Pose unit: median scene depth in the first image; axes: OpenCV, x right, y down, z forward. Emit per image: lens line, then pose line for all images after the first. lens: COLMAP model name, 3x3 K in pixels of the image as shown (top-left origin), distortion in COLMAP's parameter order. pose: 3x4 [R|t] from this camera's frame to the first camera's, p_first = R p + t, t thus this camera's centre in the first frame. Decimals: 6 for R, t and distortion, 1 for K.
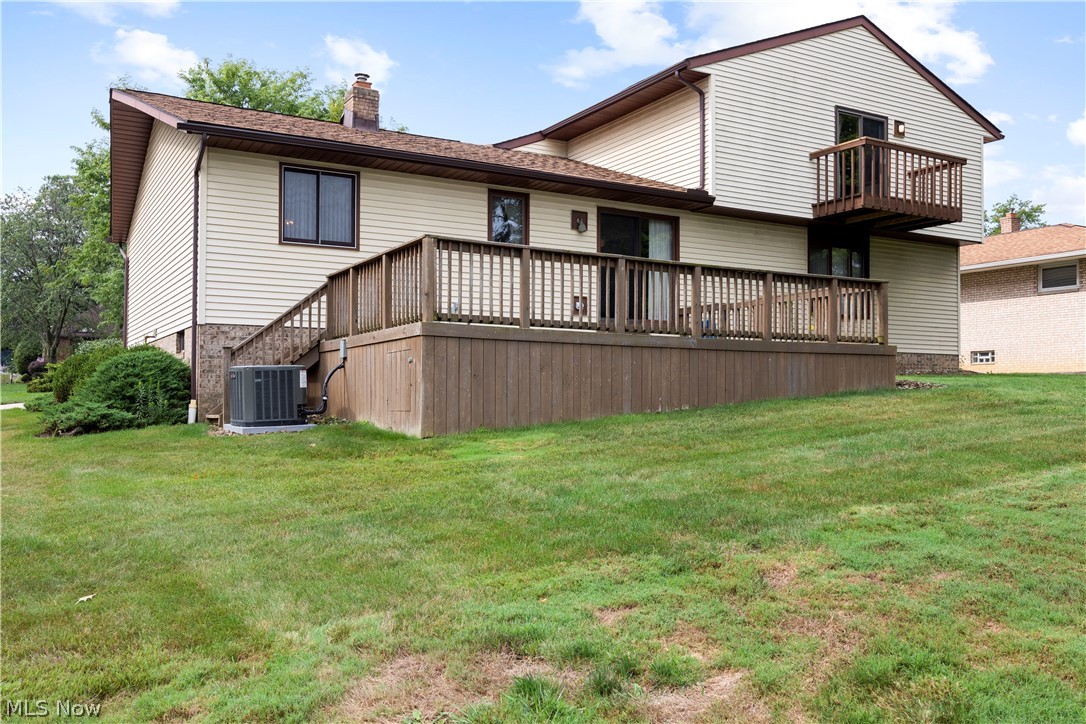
lens RADIAL K [[929.9, 0, 542.9], [0, 929.9, 364.6], [0, 0, 1]] dist [0.014287, -0.011949]
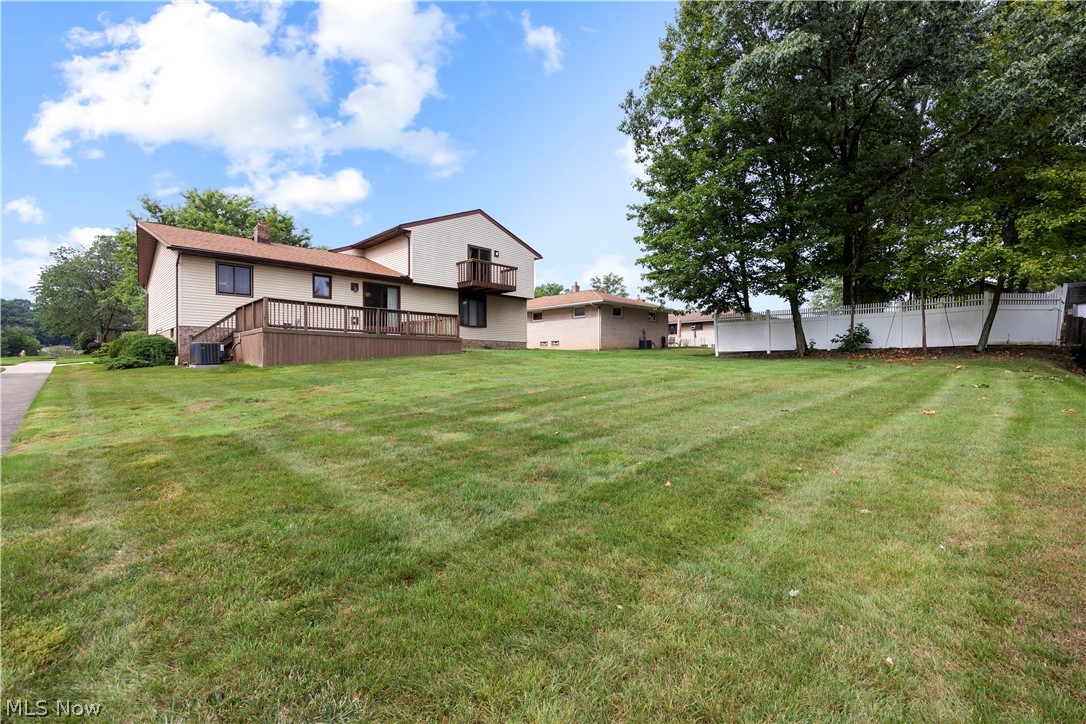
lens RADIAL K [[494.0, 0, 543.7], [0, 494.0, 364.9], [0, 0, 1]] dist [-0.001475, 0.000004]
pose [[0.969622, -0.001100, 0.244606, 0.199333], [-0.007029, 0.999452, 0.032356, 0.008743], [-0.244508, -0.033093, 0.969083, -0.410347]]
